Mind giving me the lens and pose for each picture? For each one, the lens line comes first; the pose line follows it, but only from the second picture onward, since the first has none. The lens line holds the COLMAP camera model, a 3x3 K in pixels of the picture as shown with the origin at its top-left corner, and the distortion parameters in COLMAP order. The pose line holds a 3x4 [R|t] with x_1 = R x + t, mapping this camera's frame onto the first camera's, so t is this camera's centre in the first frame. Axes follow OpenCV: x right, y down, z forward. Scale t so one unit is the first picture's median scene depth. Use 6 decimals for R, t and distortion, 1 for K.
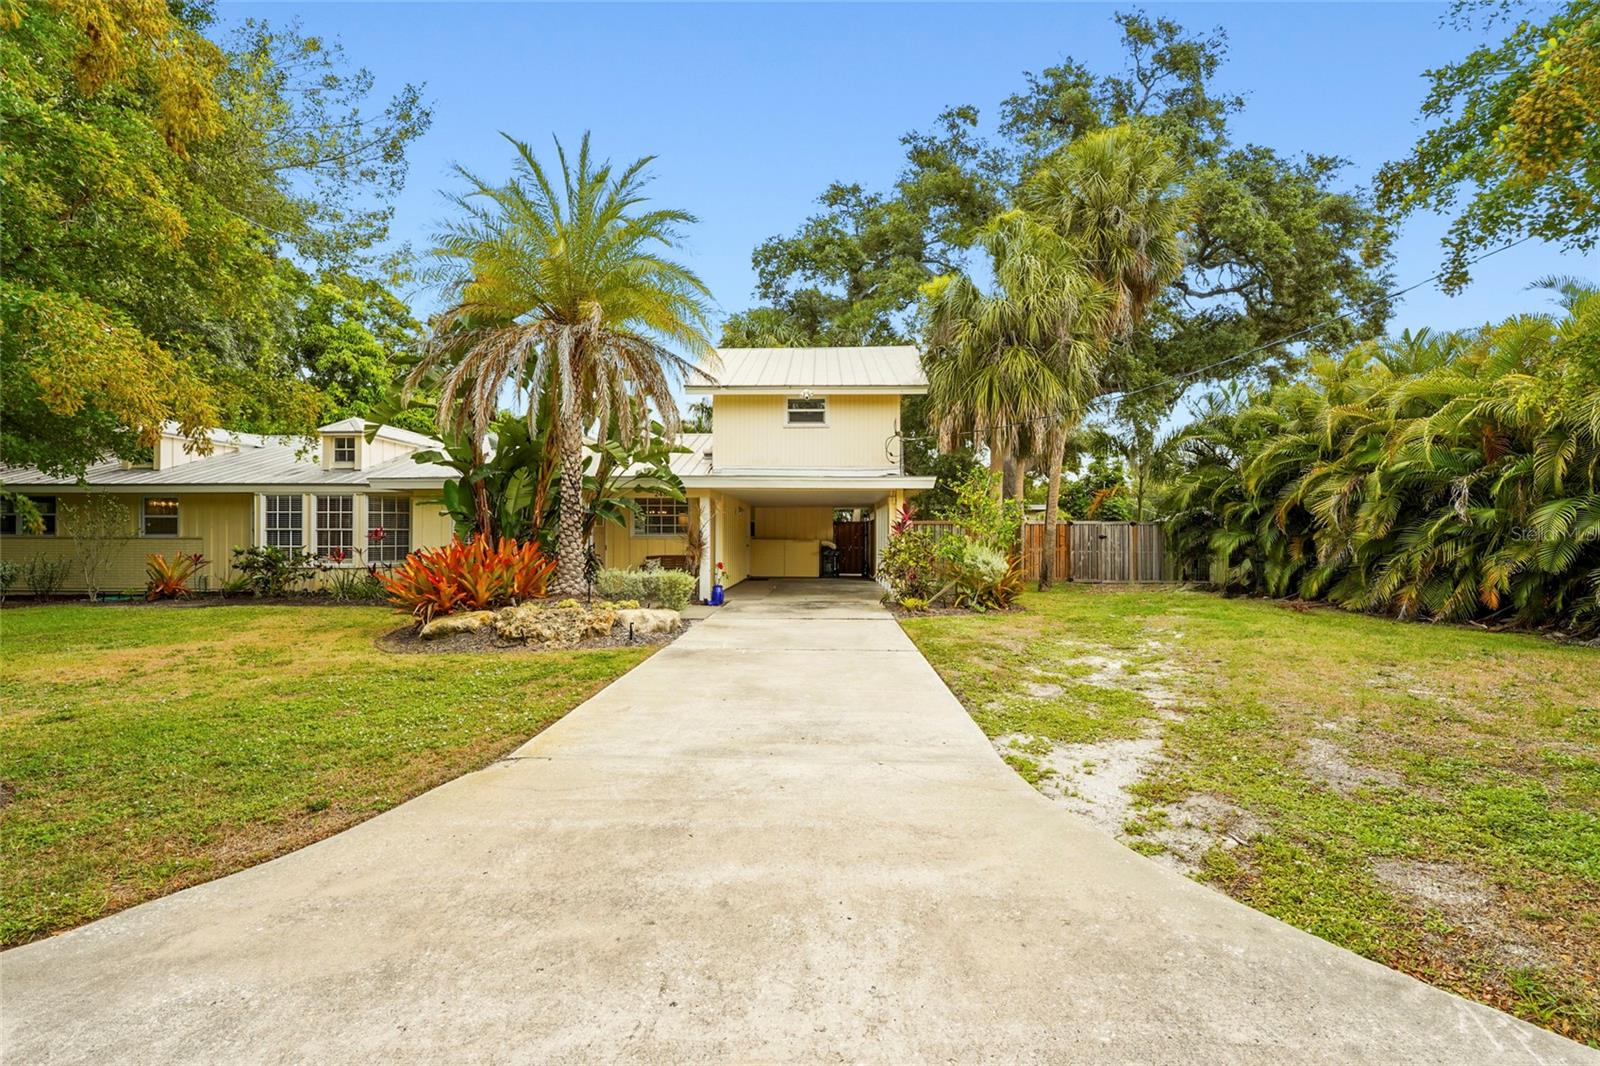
lens RADIAL K [[694.1, 0, 796.2], [0, 694.1, 537.6], [0, 0, 1]] dist [-0.001521, 0.000182]
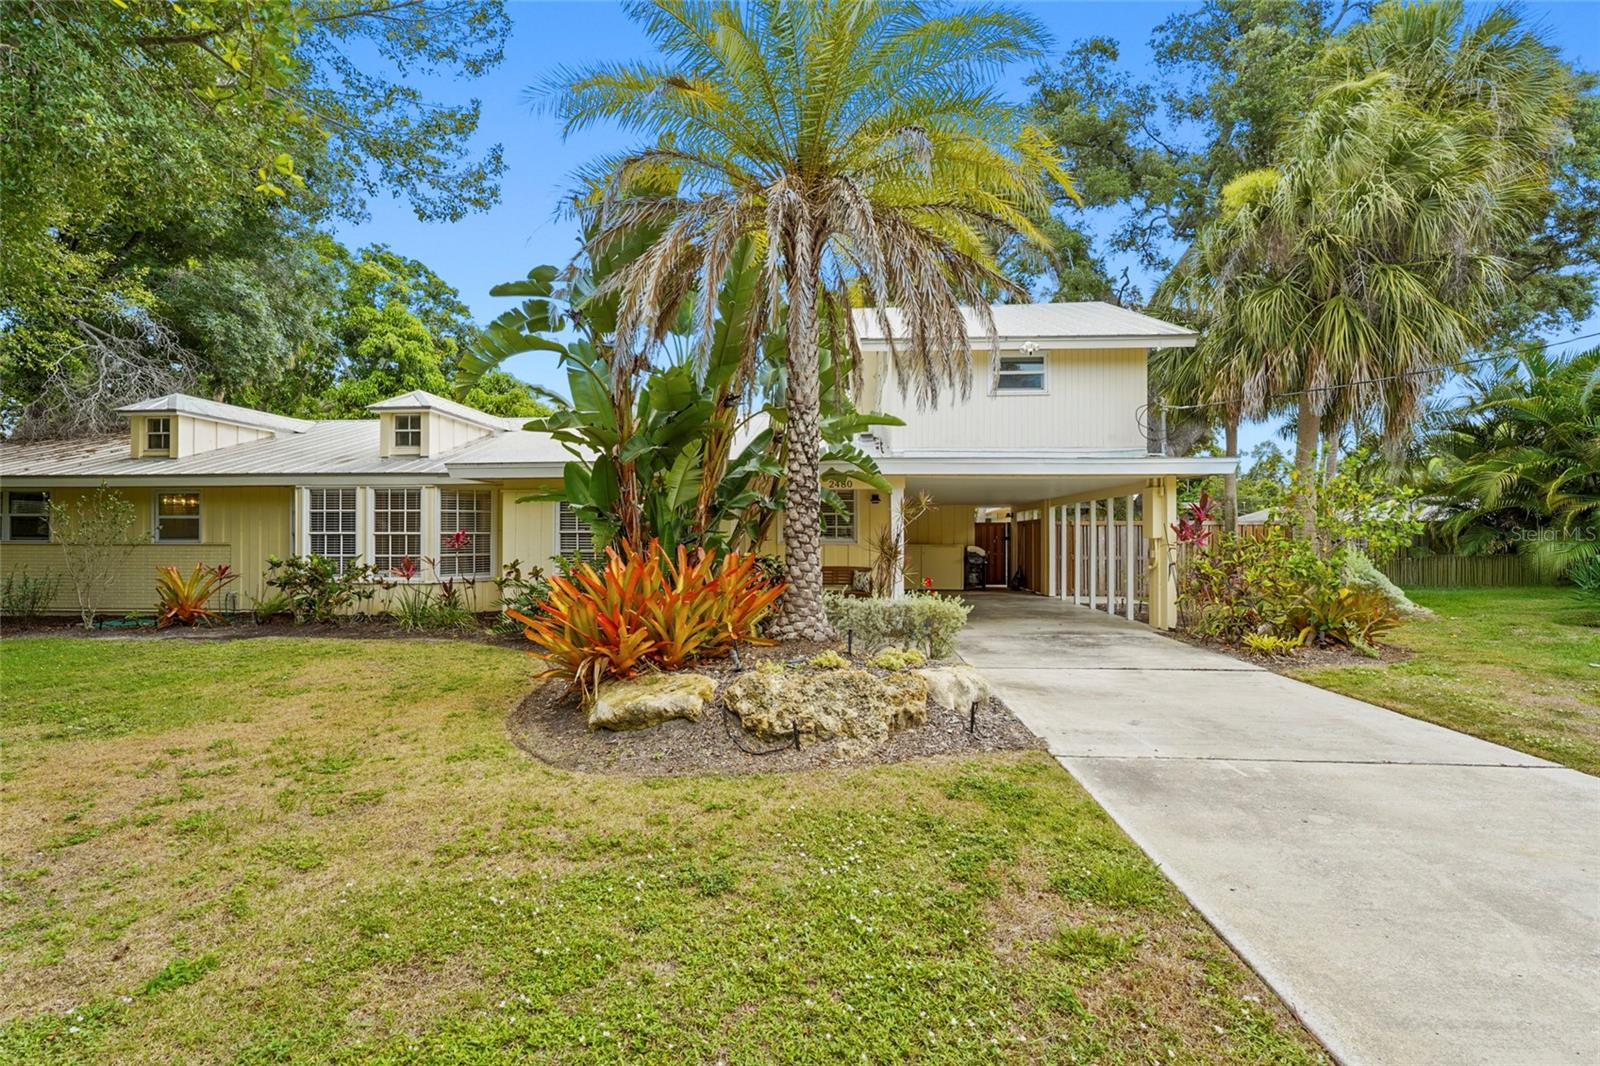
lens RADIAL K [[694.1, 0, 796.2], [0, 694.1, 537.6], [0, 0, 1]] dist [-0.001521, 0.000182]
pose [[0.999518, -0.001624, -0.030994, -0.205768], [0.001513, 0.999992, -0.003624, -0.003496], [0.030999, 0.003575, 0.999513, 0.253124]]
